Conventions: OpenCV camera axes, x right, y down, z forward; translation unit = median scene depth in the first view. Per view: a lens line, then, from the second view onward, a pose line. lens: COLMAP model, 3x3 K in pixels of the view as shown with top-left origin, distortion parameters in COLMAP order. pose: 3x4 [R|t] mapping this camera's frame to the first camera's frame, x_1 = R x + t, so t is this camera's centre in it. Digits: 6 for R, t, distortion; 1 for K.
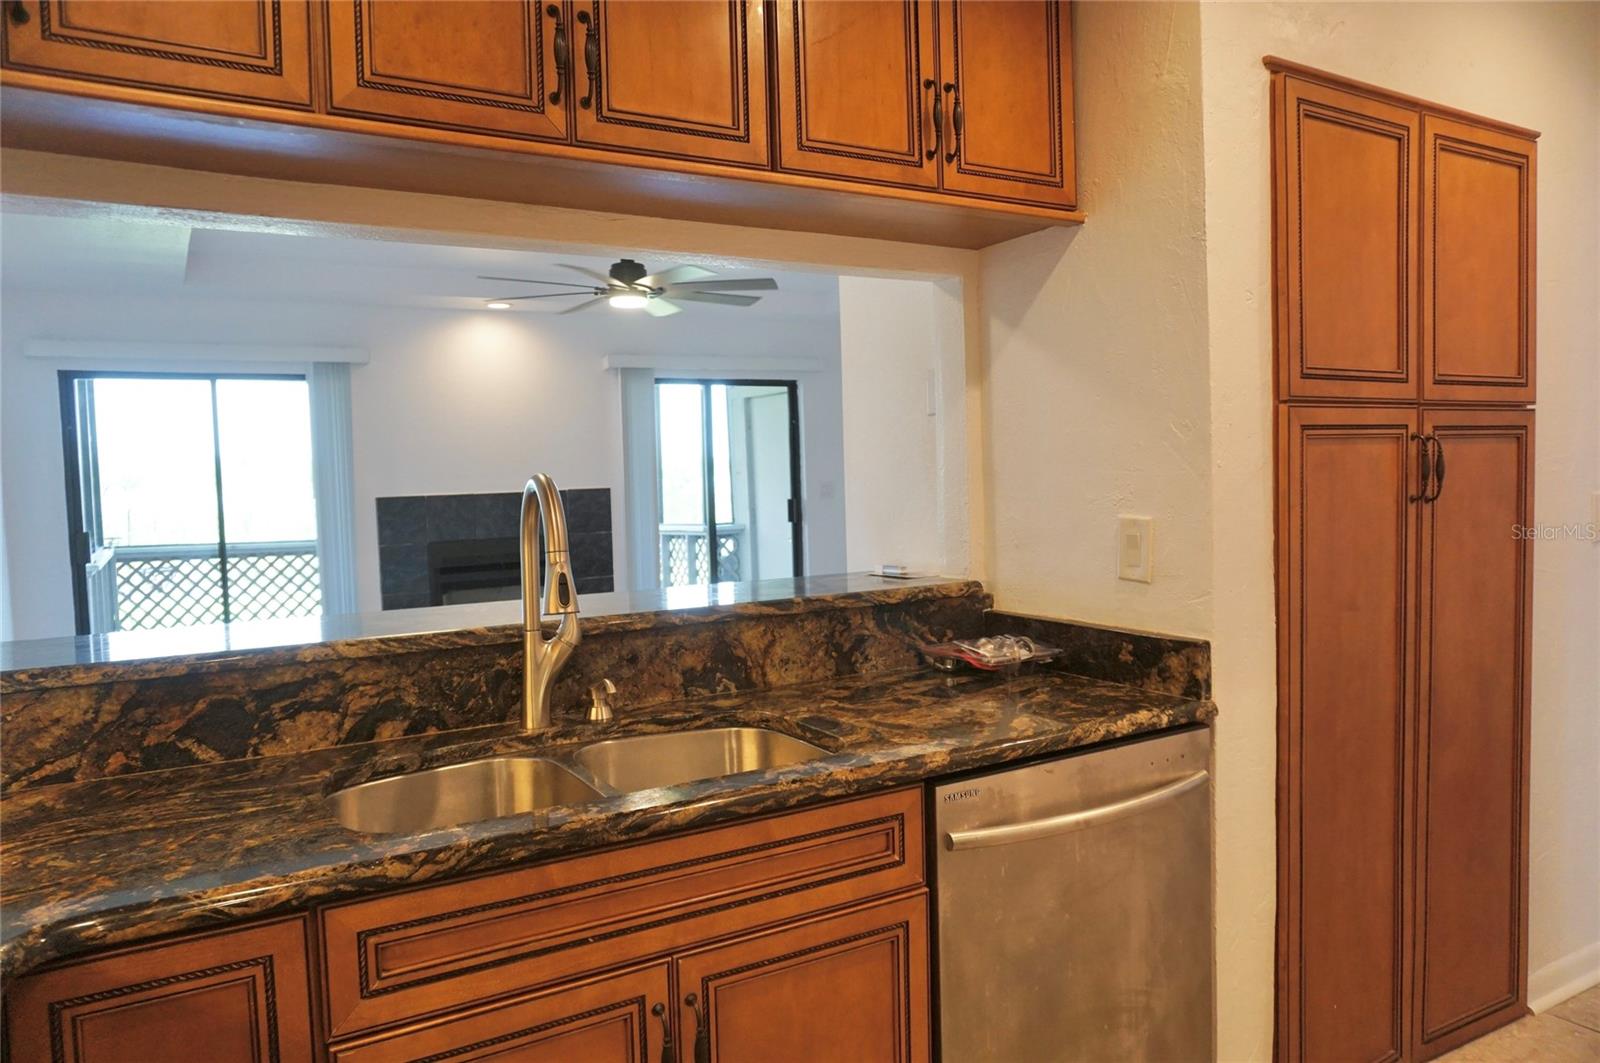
lens RADIAL K [[1078.0, 0, 800.0], [0, 1078.0, 531.5], [0, 0, 1]] dist [-0.049227, 0.039735]
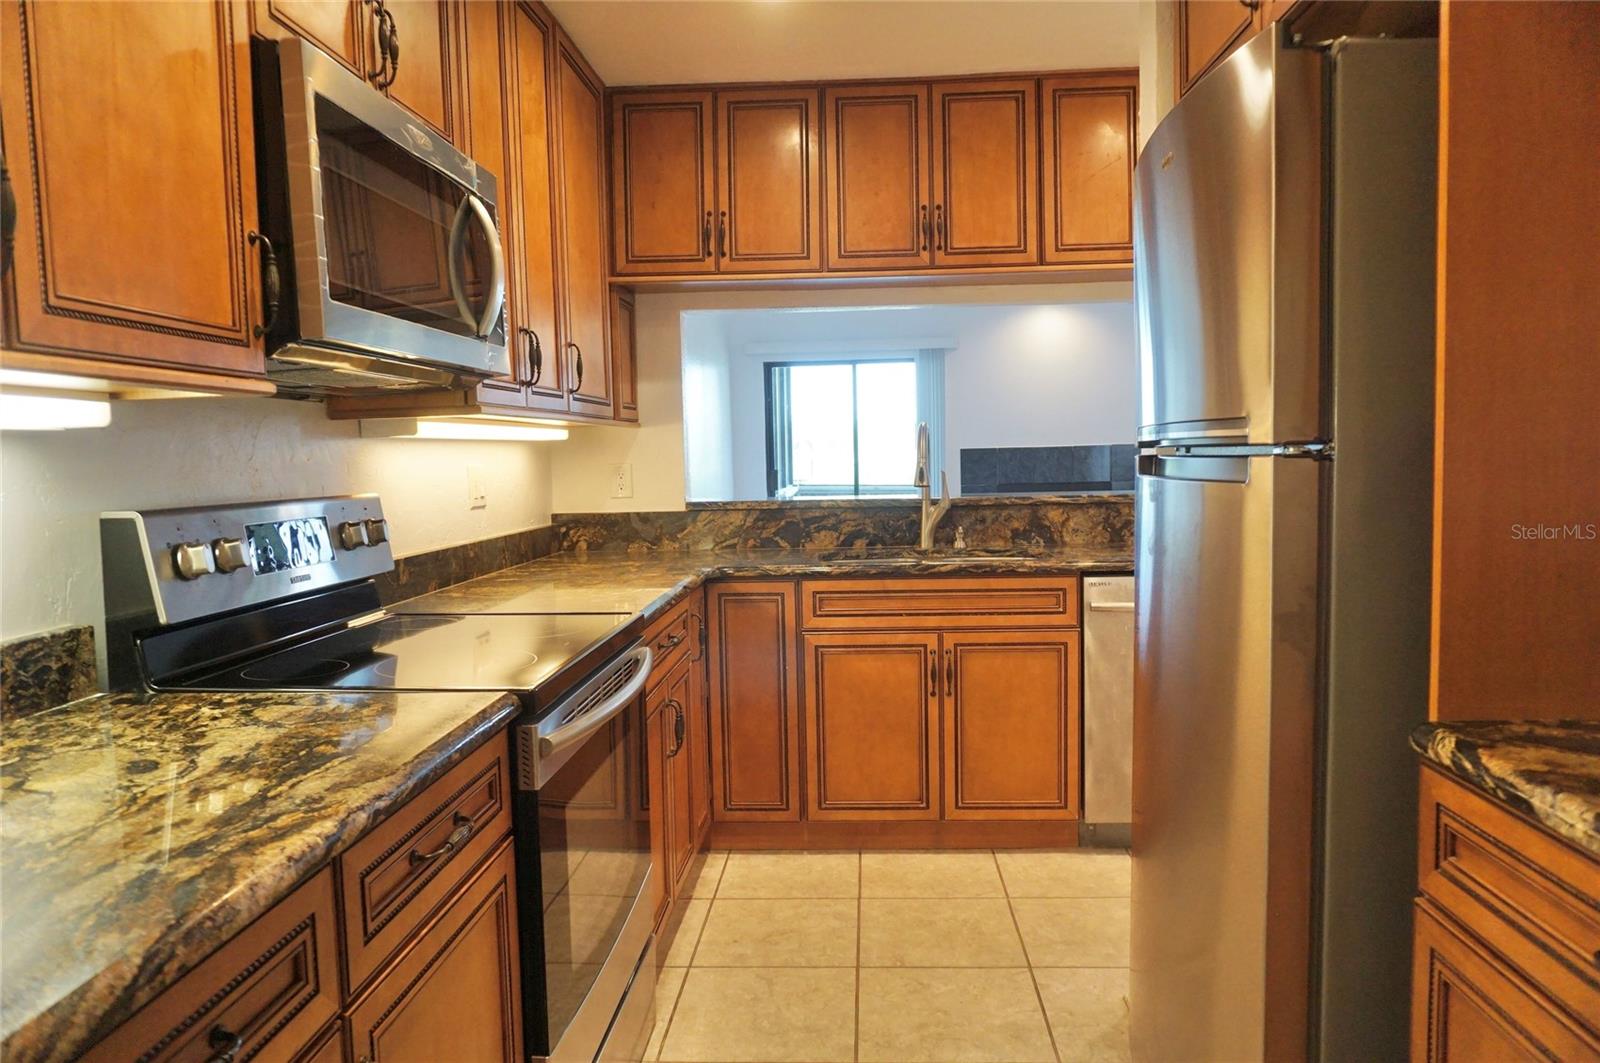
lens RADIAL K [[1104.4, 0, 800.0], [0, 1104.4, 531.5], [0, 0, 1]] dist [-0.048923, 0.049990]
pose [[0.828268, 0.047773, -0.558292, 0.803414], [-0.030672, 0.998731, 0.039957, 0.083917], [0.559492, -0.015971, 0.828682, -0.961877]]
